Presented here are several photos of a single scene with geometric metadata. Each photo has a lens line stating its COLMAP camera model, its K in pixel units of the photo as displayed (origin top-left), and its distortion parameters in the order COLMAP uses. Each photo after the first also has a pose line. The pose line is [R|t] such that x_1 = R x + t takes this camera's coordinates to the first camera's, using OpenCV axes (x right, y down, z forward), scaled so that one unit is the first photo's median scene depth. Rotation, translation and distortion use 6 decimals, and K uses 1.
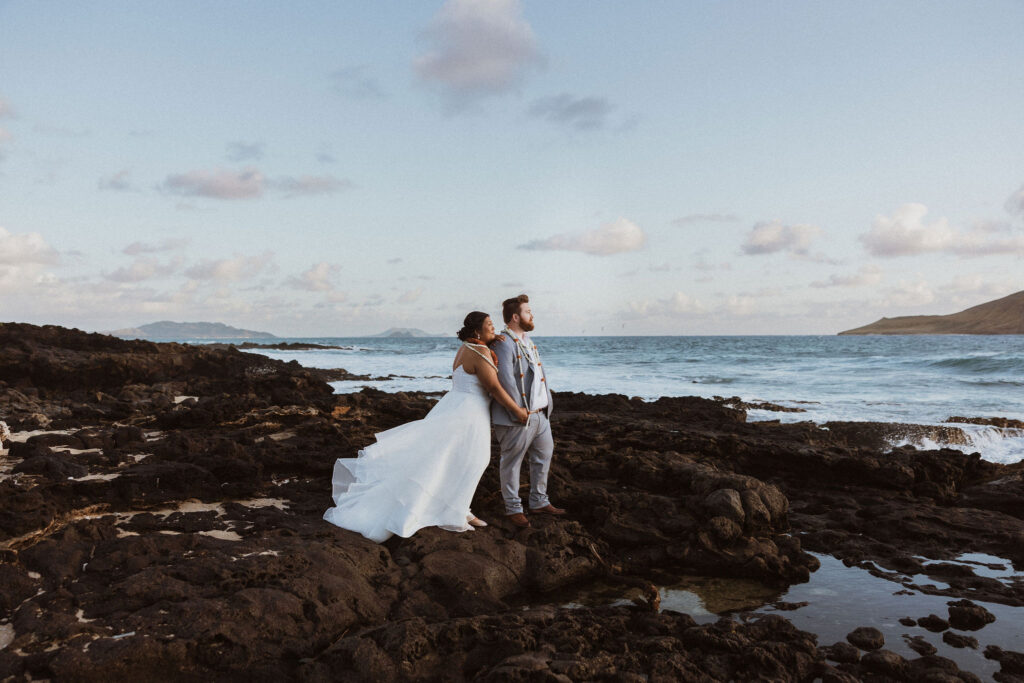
lens RADIAL K [[892.6, 0, 542.1], [0, 892.6, 343.1], [0, 0, 1]] dist [-0.010675, -0.004970]
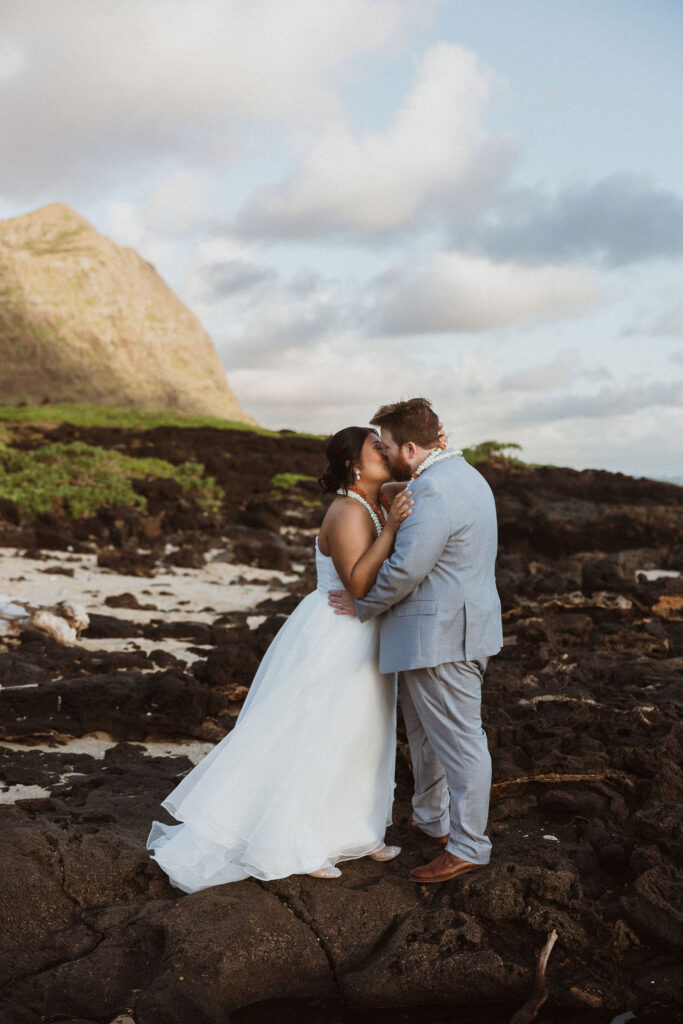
lens RADIAL K [[1331.3, 0, 341.5], [0, 1331.3, 512.0], [0, 0, 1]] dist [0.008543, -0.013670]
pose [[0.707343, -0.009659, -0.706804, 0.100980], [0.022429, 0.999710, 0.008784, 0.001588], [0.706514, -0.022066, 0.707355, 0.100704]]
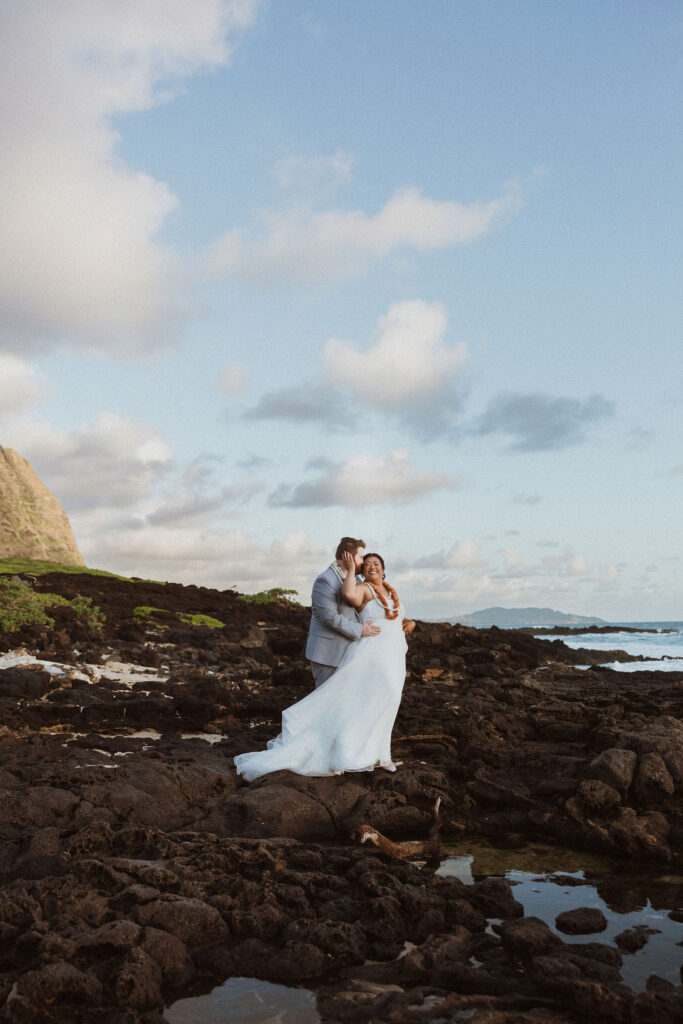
lens RADIAL K [[920.3, 0, 341.8], [0, 920.3, 487.6], [0, 0, 1]] dist [-0.011172, -0.001950]
pose [[0.837106, -0.091455, -0.539342, 0.114413], [0.008210, 0.987915, -0.154777, 0.012115], [0.546979, 0.125137, 0.827741, 0.024767]]
